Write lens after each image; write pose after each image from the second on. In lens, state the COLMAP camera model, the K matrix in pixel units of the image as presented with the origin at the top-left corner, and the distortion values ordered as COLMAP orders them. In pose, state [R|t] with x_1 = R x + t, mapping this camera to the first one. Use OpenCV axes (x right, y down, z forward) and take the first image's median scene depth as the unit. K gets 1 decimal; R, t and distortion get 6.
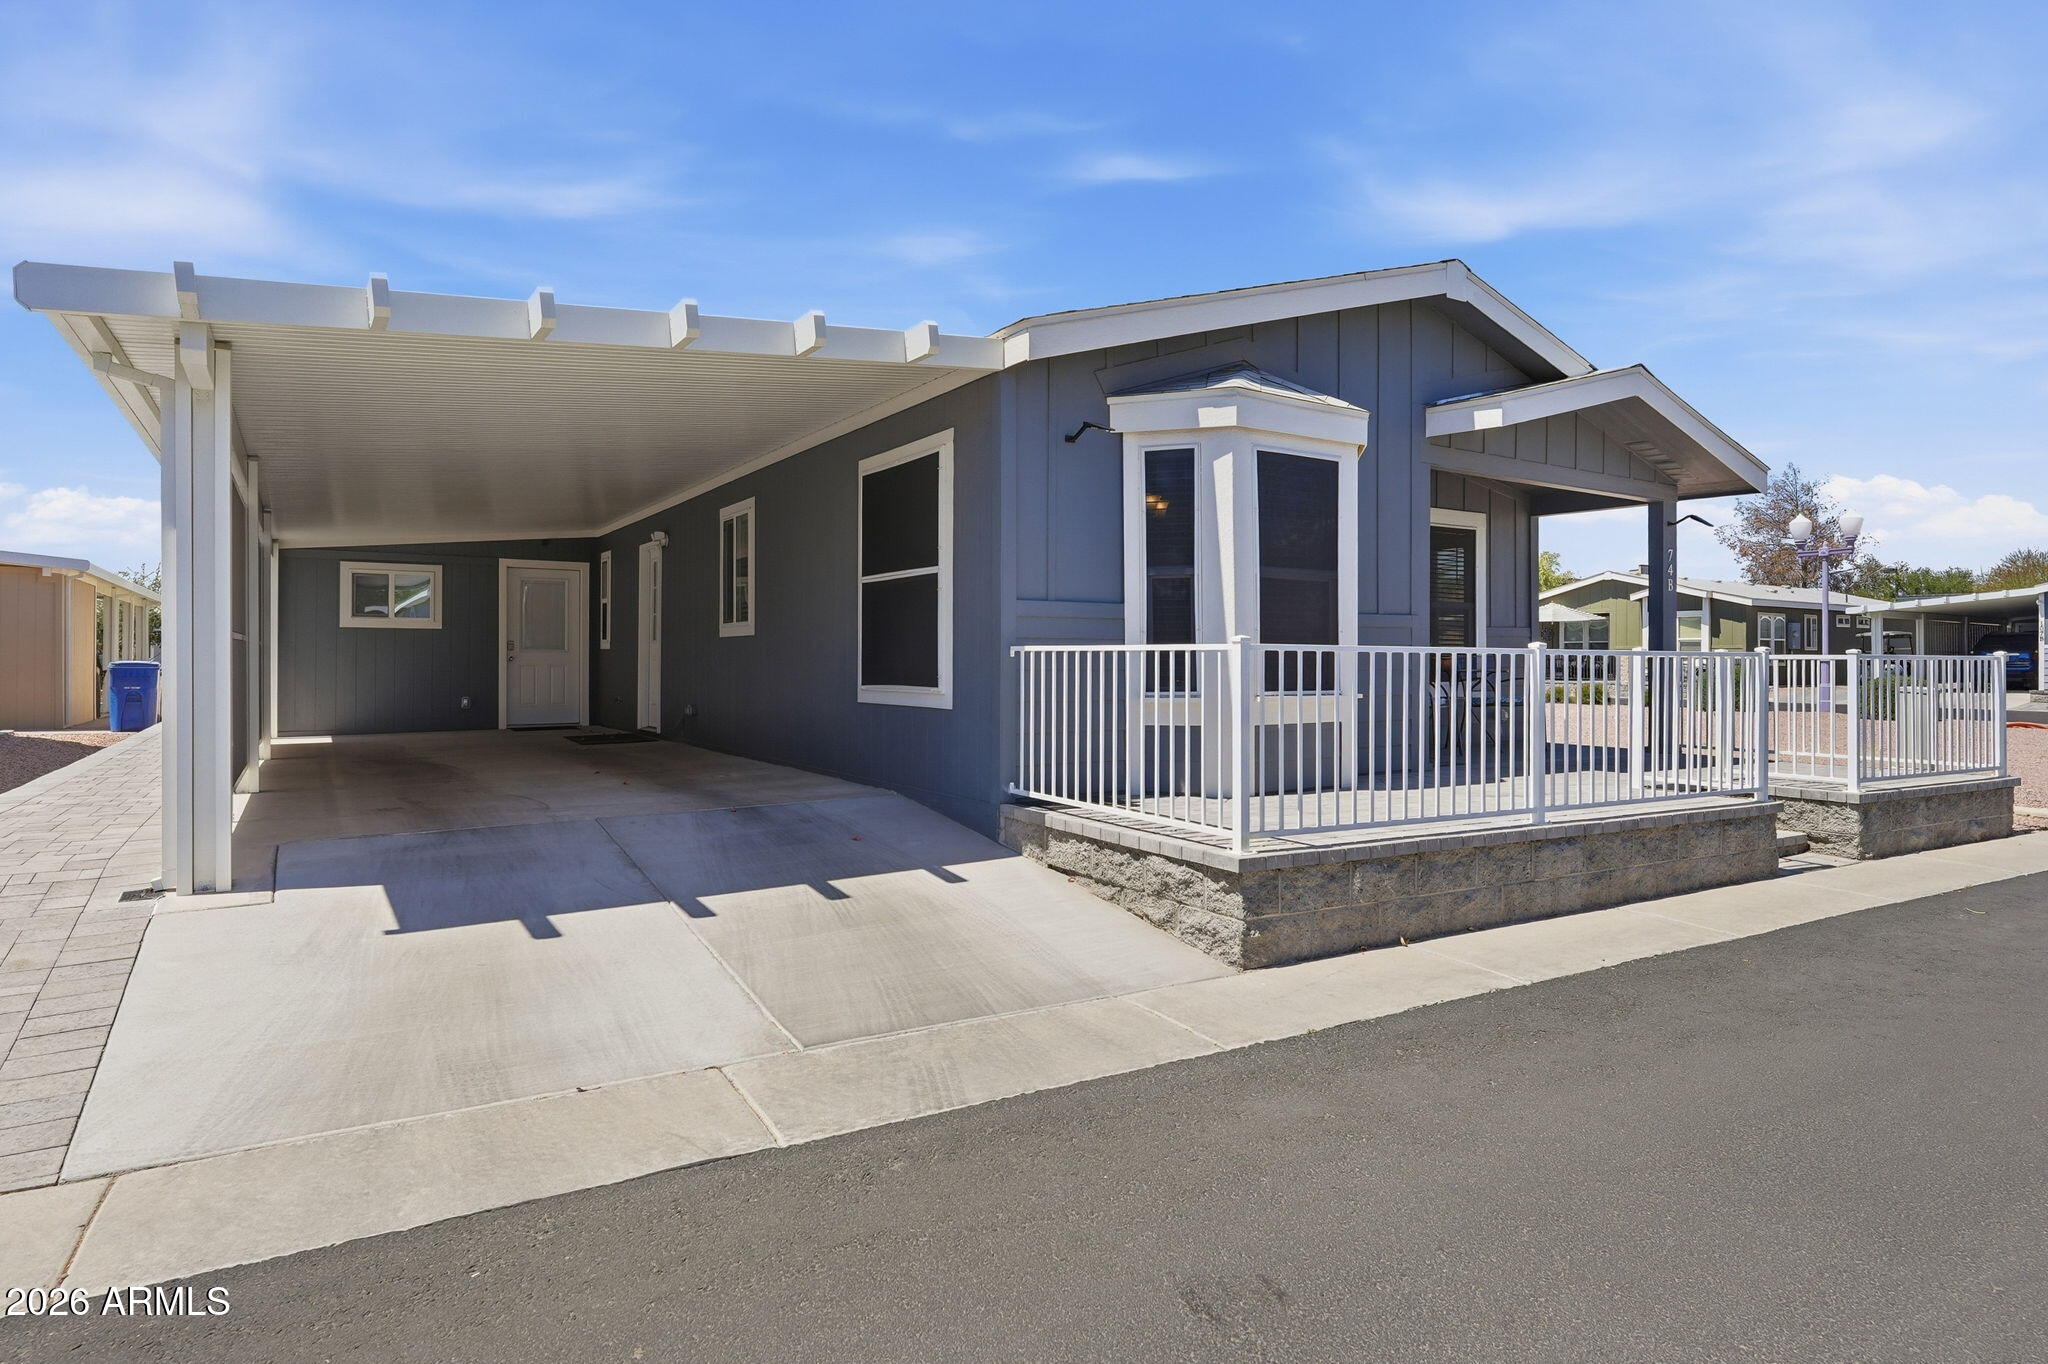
lens RADIAL K [[1162.2, 0, 1026.2], [0, 1162.2, 647.3], [0, 0, 1]] dist [0.000213, 0.000337]
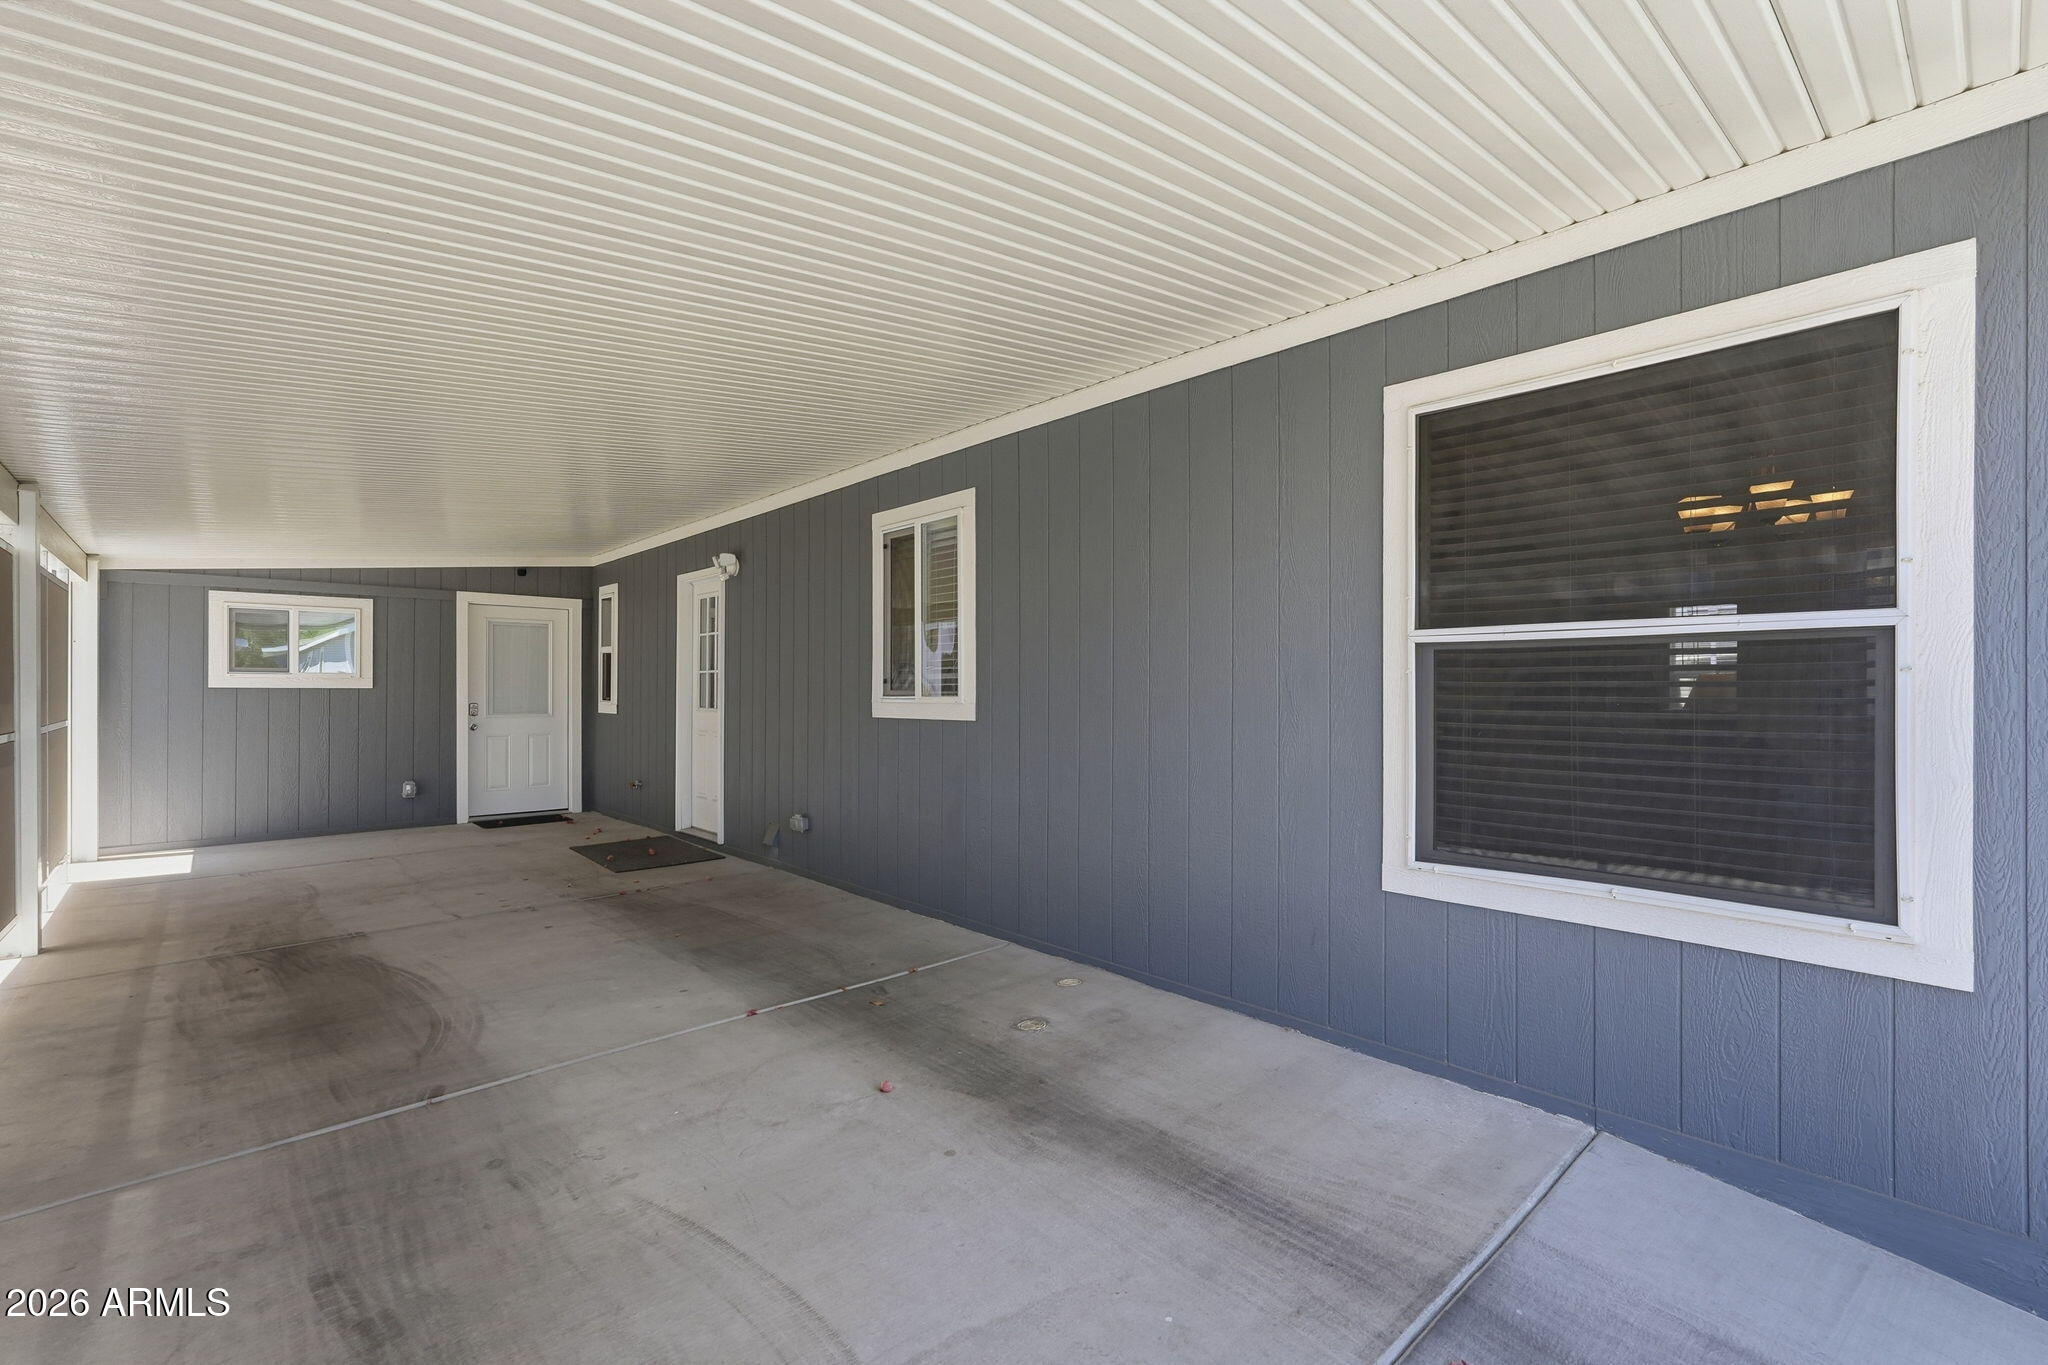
lens RADIAL K [[899.7, 0, 1016.2], [0, 899.7, 675.1], [0, 0, 1]] dist [-0.001615, 0.000544]
pose [[0.984633, 0.001142, 0.174635, -0.218399], [-0.001012, 0.999999, -0.000832, -0.024938], [-0.174636, 0.000642, 0.984633, 0.402099]]
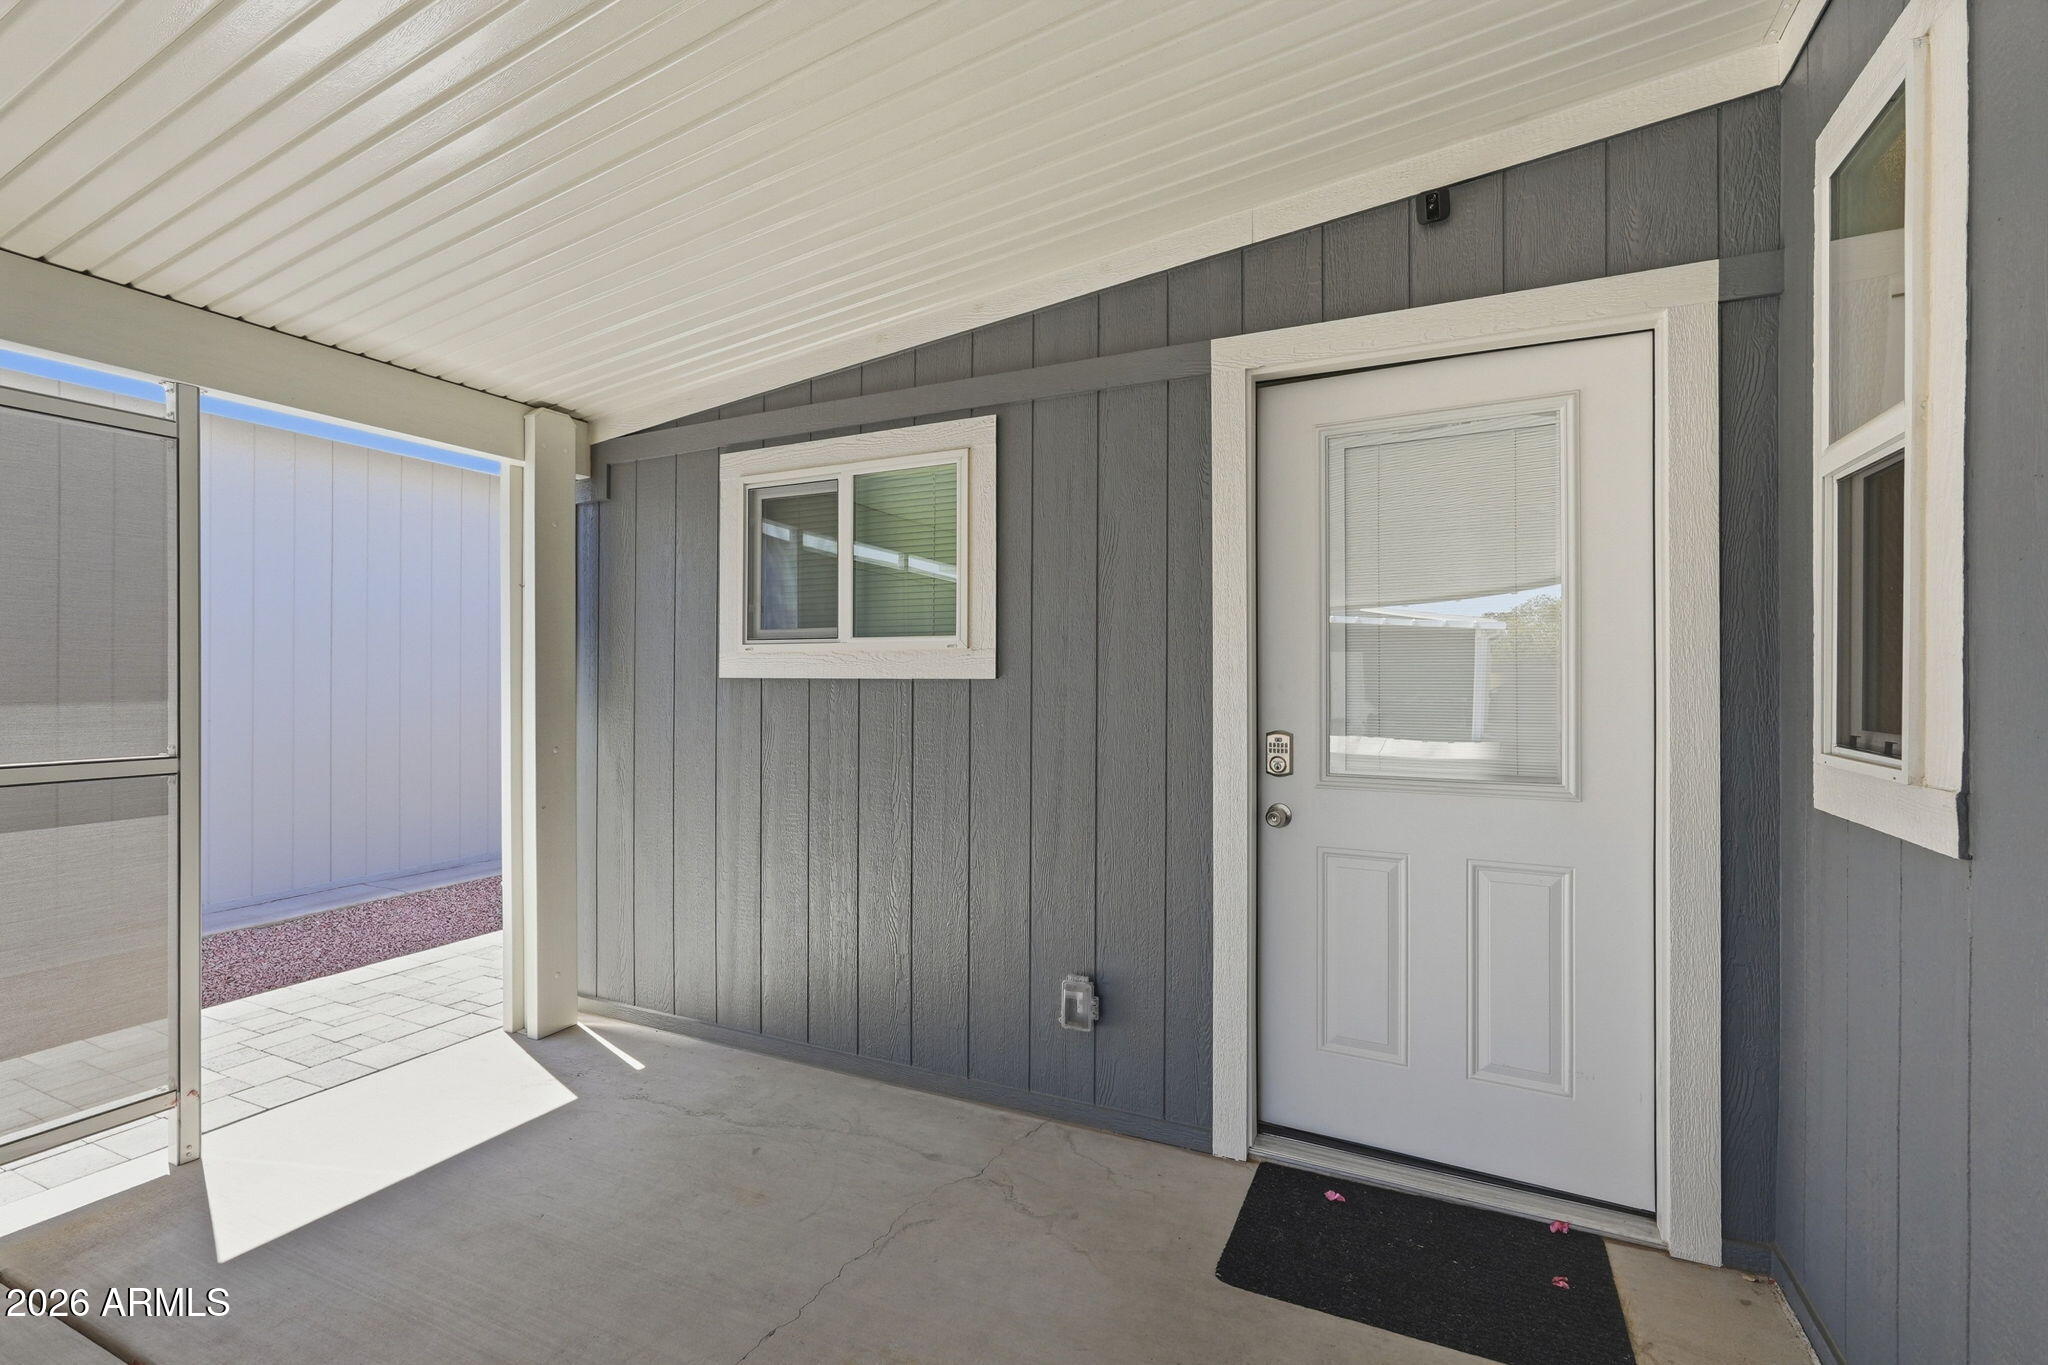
lens RADIAL K [[899.7, 0, 1016.2], [0, 899.7, 675.1], [0, 0, 1]] dist [-0.001615, 0.000544]
pose [[0.536251, -0.006368, -0.844035, -0.361138], [0.010626, 0.999943, -0.000794, -0.016836], [0.843992, -0.008543, 0.536288, 0.952312]]
